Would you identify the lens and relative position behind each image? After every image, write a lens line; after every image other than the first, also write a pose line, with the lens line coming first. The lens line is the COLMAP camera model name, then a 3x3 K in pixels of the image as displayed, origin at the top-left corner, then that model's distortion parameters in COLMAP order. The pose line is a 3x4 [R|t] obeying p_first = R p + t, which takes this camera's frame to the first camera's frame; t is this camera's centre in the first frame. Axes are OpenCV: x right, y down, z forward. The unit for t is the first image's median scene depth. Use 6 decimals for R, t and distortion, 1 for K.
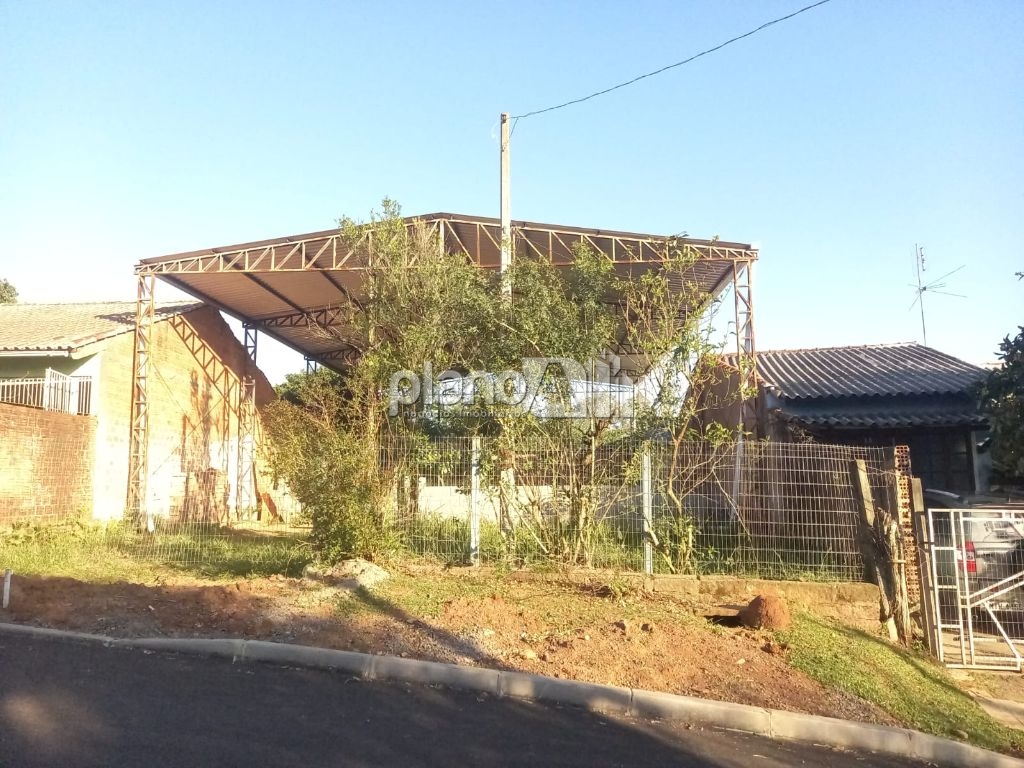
lens RADIAL K [[751.8, 0, 511.7], [0, 751.8, 389.0], [0, 0, 1]] dist [0.060170, -0.057863]
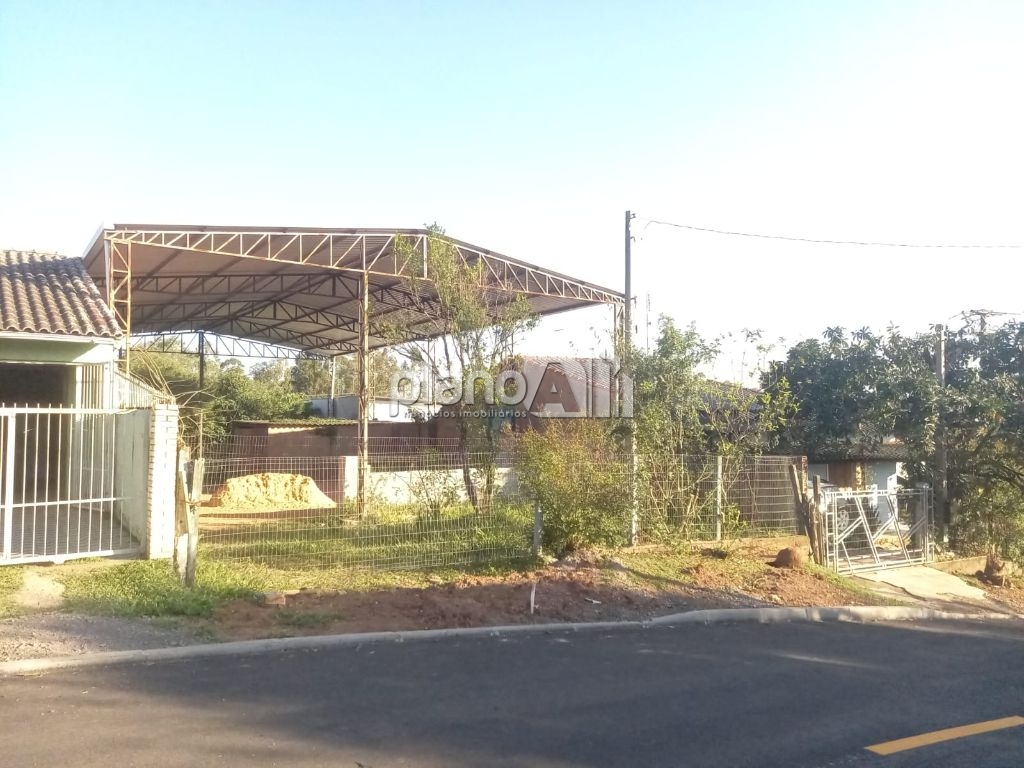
lens RADIAL K [[745.7, 0, 513.5], [0, 745.7, 388.9], [0, 0, 1]] dist [0.062816, -0.057902]
pose [[0.788335, 0.038460, 0.614043, -1.122941], [-0.084351, 0.995376, 0.045949, -0.106161], [-0.609436, -0.088019, 0.787934, 0.054920]]
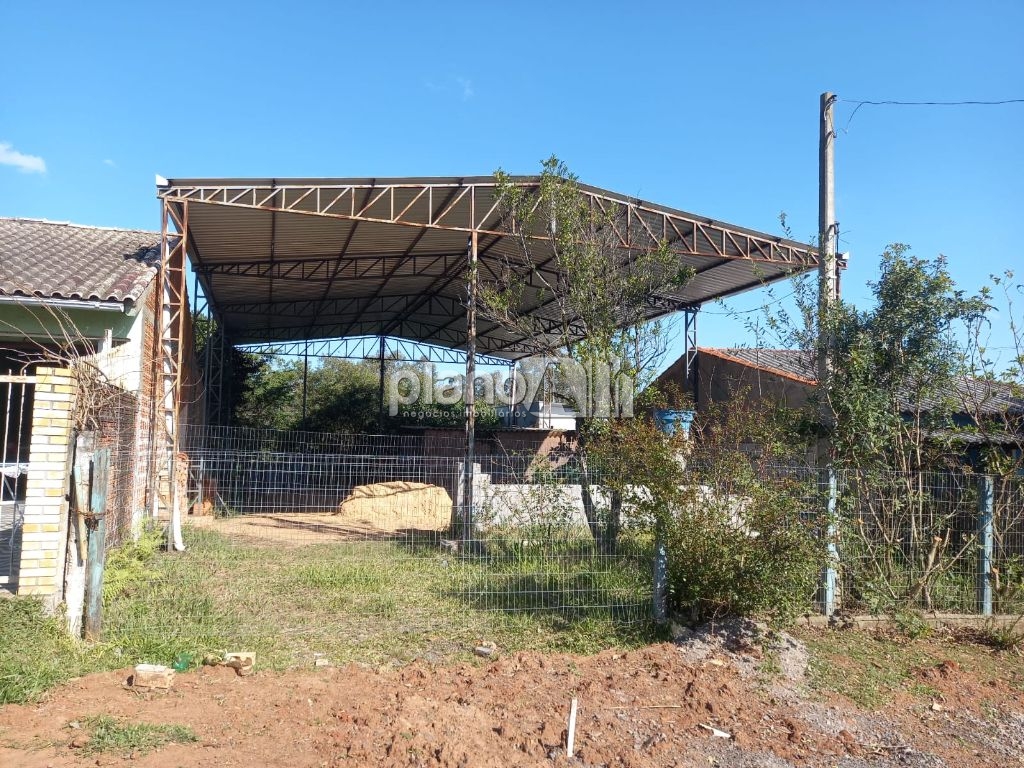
lens RADIAL K [[745.7, 0, 513.5], [0, 745.7, 388.9], [0, 0, 1]] dist [0.062816, -0.057902]
pose [[0.934309, 0.049670, 0.352986, -0.731533], [-0.070312, 0.996469, 0.045890, -0.043737], [-0.349460, -0.067695, 0.934503, 0.328699]]
